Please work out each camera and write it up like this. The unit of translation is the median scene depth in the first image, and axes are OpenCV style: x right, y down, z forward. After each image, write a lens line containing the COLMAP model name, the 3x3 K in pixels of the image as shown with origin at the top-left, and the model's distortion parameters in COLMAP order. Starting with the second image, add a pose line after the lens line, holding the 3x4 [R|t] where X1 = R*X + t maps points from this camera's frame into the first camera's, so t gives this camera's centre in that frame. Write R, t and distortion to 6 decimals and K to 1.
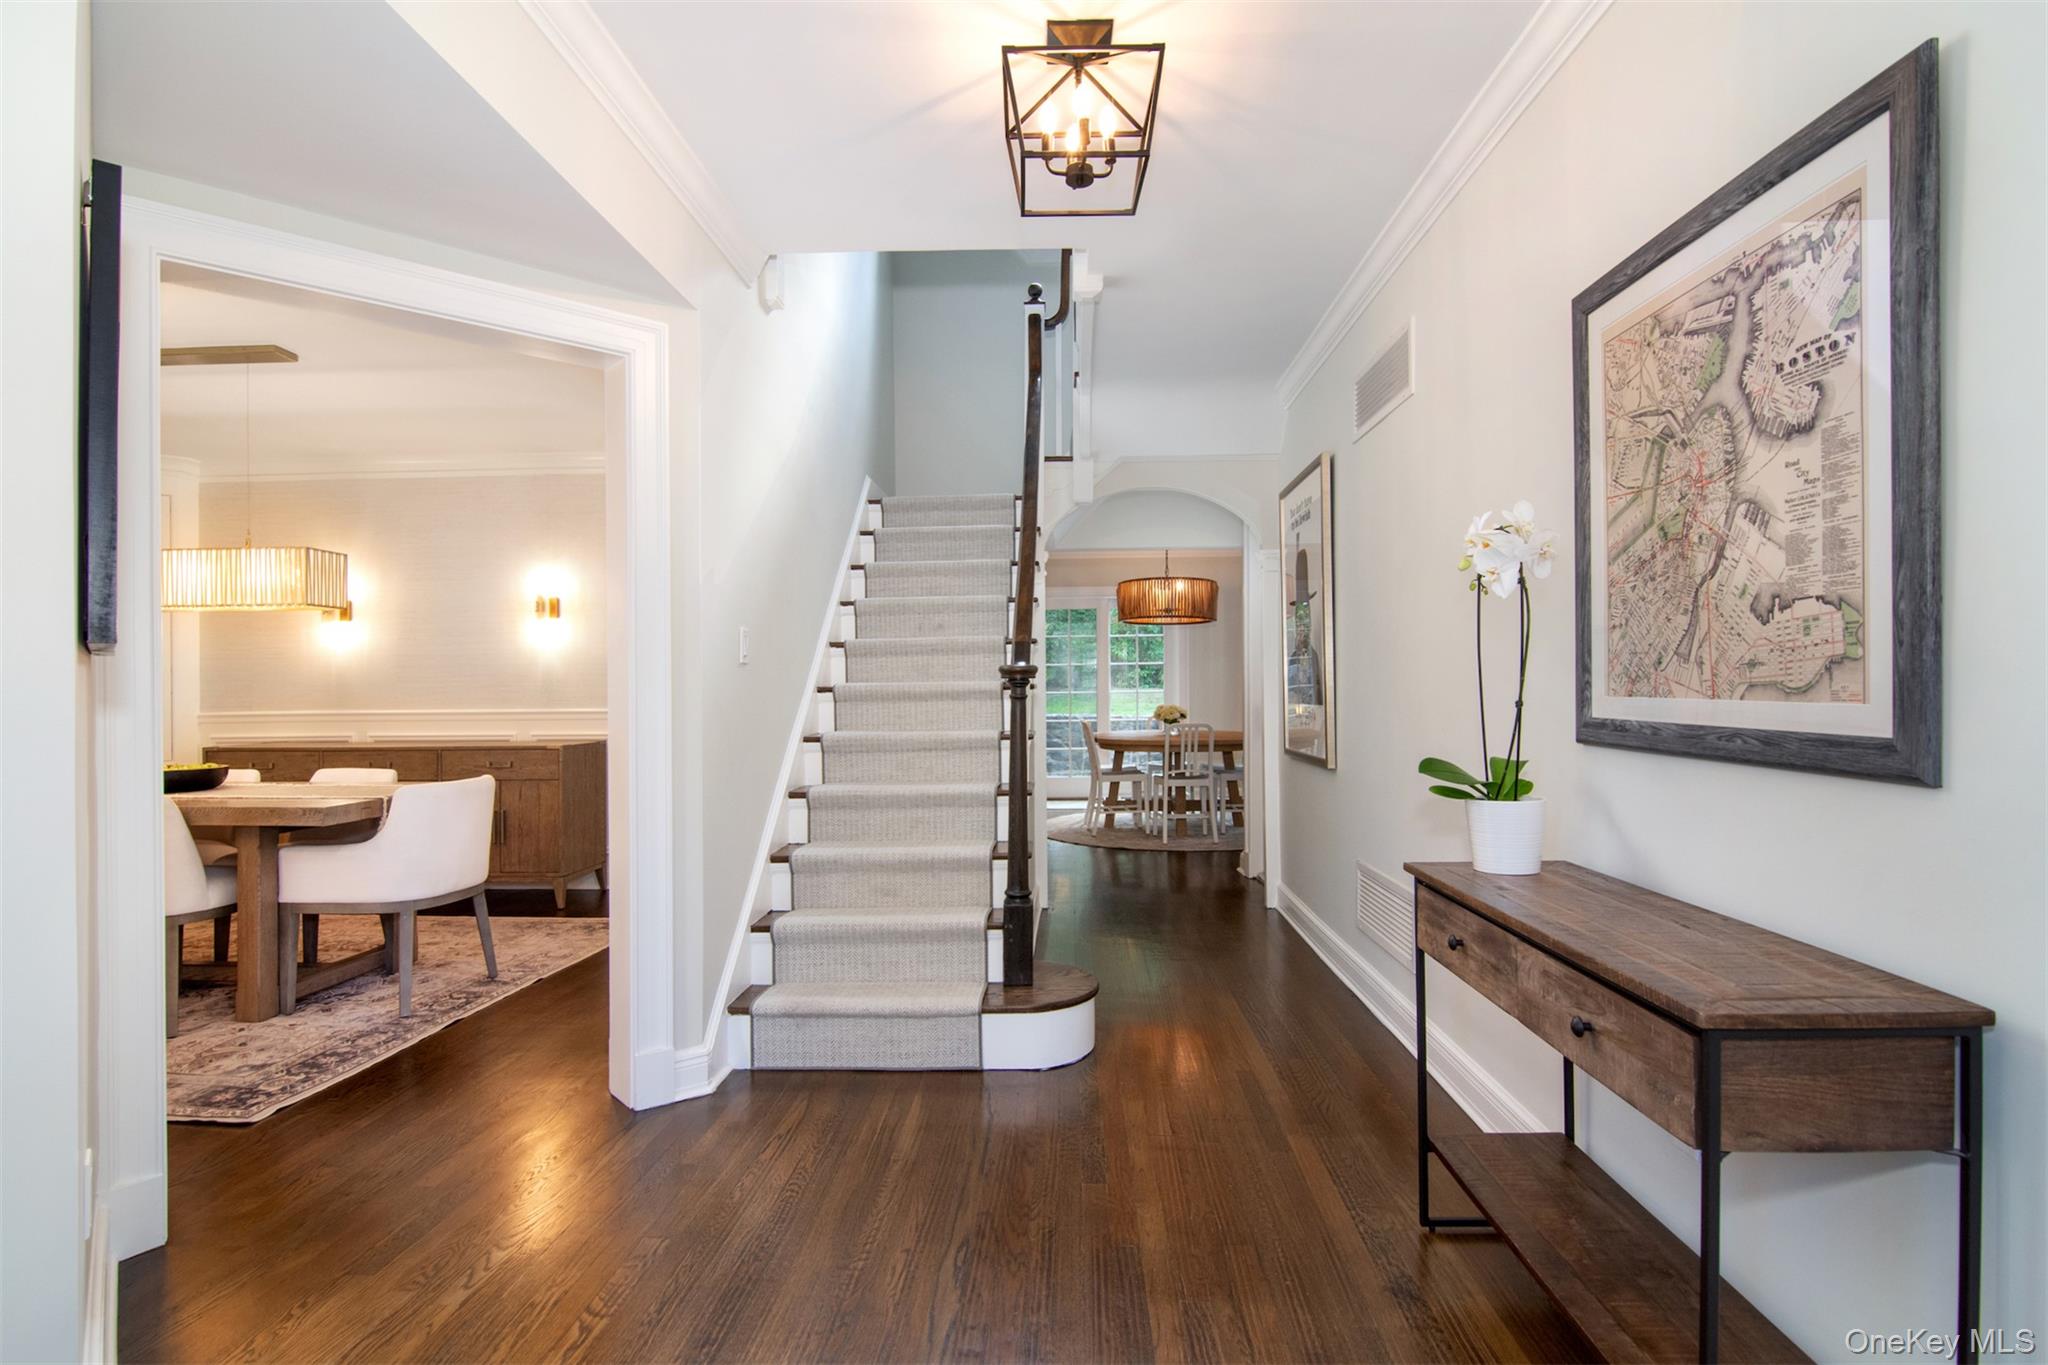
lens RADIAL K [[1018.2, 0, 1025.2], [0, 1018.2, 697.3], [0, 0, 1]] dist [-0.014576, 0.000159]
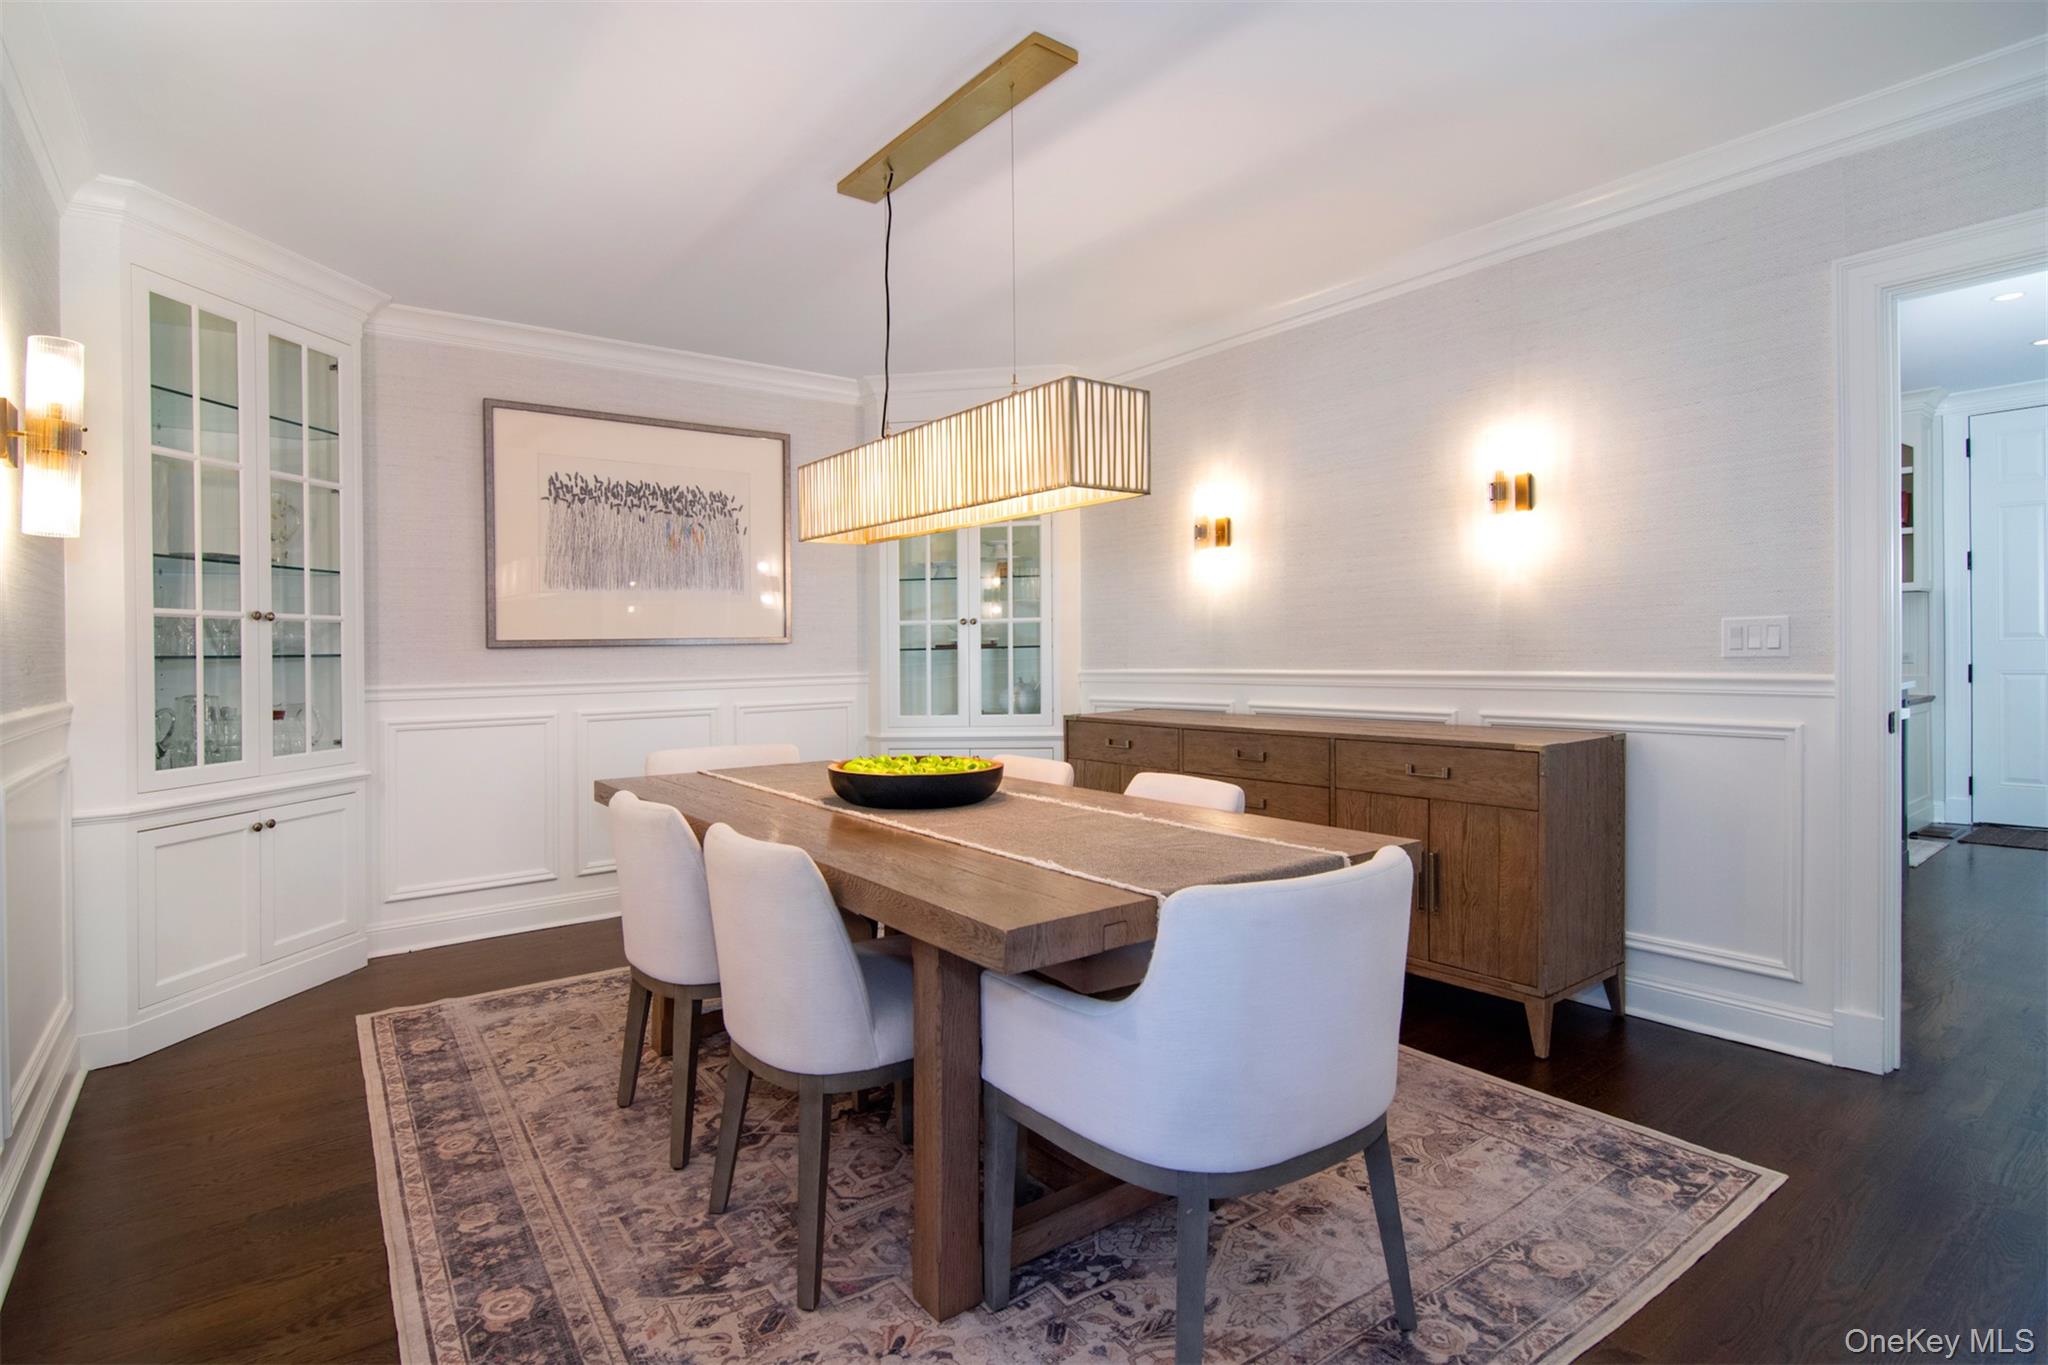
lens RADIAL K [[1018.2, 0, 963.9], [0, 1018.2, 659.2], [0, 0, 1]] dist [-0.014576, 0.000159]
pose [[0.614012, 0.007132, -0.789264, -0.230870], [0.004032, 0.999918, 0.012172, -0.004405], [0.789286, -0.010656, 0.613933, 0.448556]]
